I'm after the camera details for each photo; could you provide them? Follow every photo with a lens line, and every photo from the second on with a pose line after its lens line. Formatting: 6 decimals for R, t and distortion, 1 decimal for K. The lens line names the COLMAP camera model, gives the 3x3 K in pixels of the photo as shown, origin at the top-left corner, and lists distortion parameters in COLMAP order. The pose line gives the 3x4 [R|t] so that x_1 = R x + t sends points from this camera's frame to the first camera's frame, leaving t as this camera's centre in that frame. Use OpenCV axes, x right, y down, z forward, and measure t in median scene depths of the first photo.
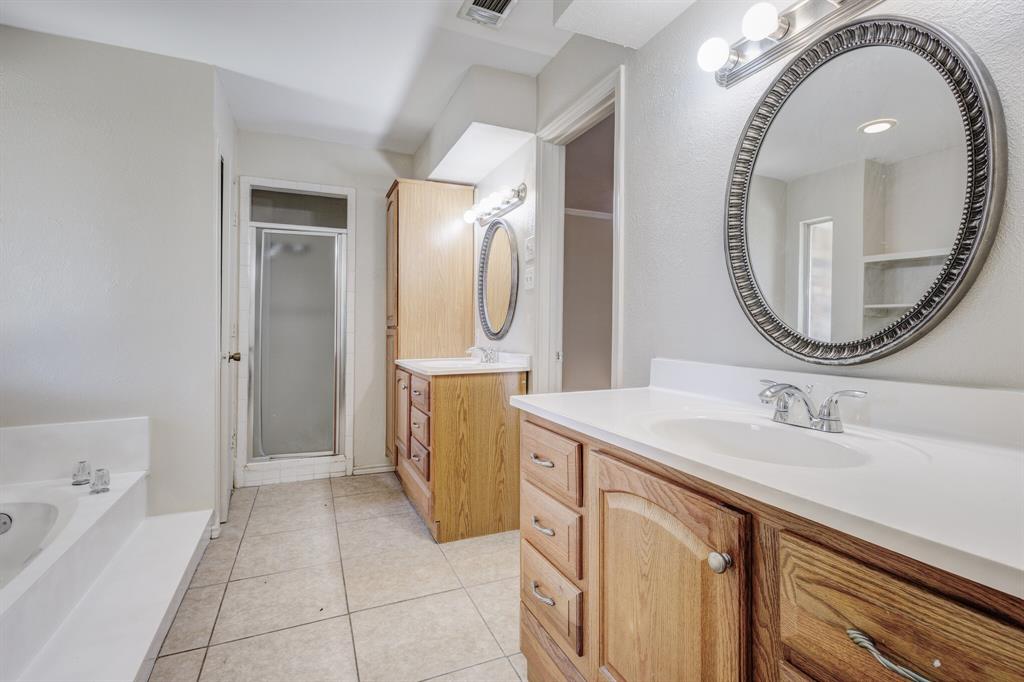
lens RADIAL K [[488.3, 0, 518.0], [0, 488.3, 329.5], [0, 0, 1]] dist [-0.000108, -0.000099]
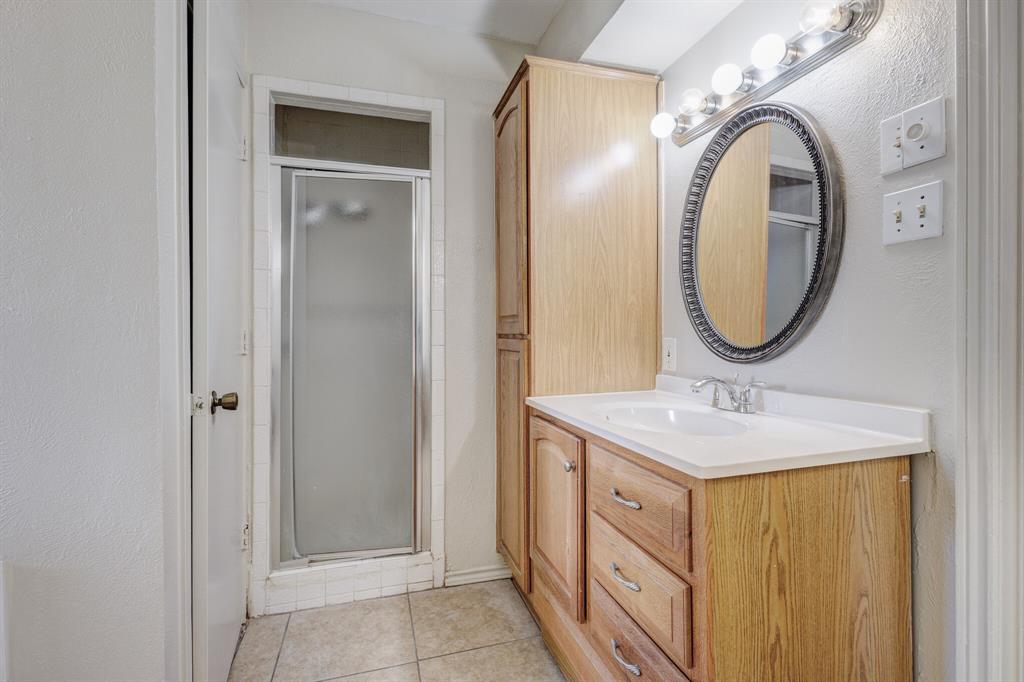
lens RADIAL K [[468.2, 0, 510.0], [0, 468.2, 336.9], [0, 0, 1]] dist [0.000190, 0.000046]
pose [[0.993740, -0.005399, -0.111590, -0.205466], [0.006531, 0.999931, 0.009779, -0.009078], [0.111530, -0.010447, 0.993706, 0.474705]]
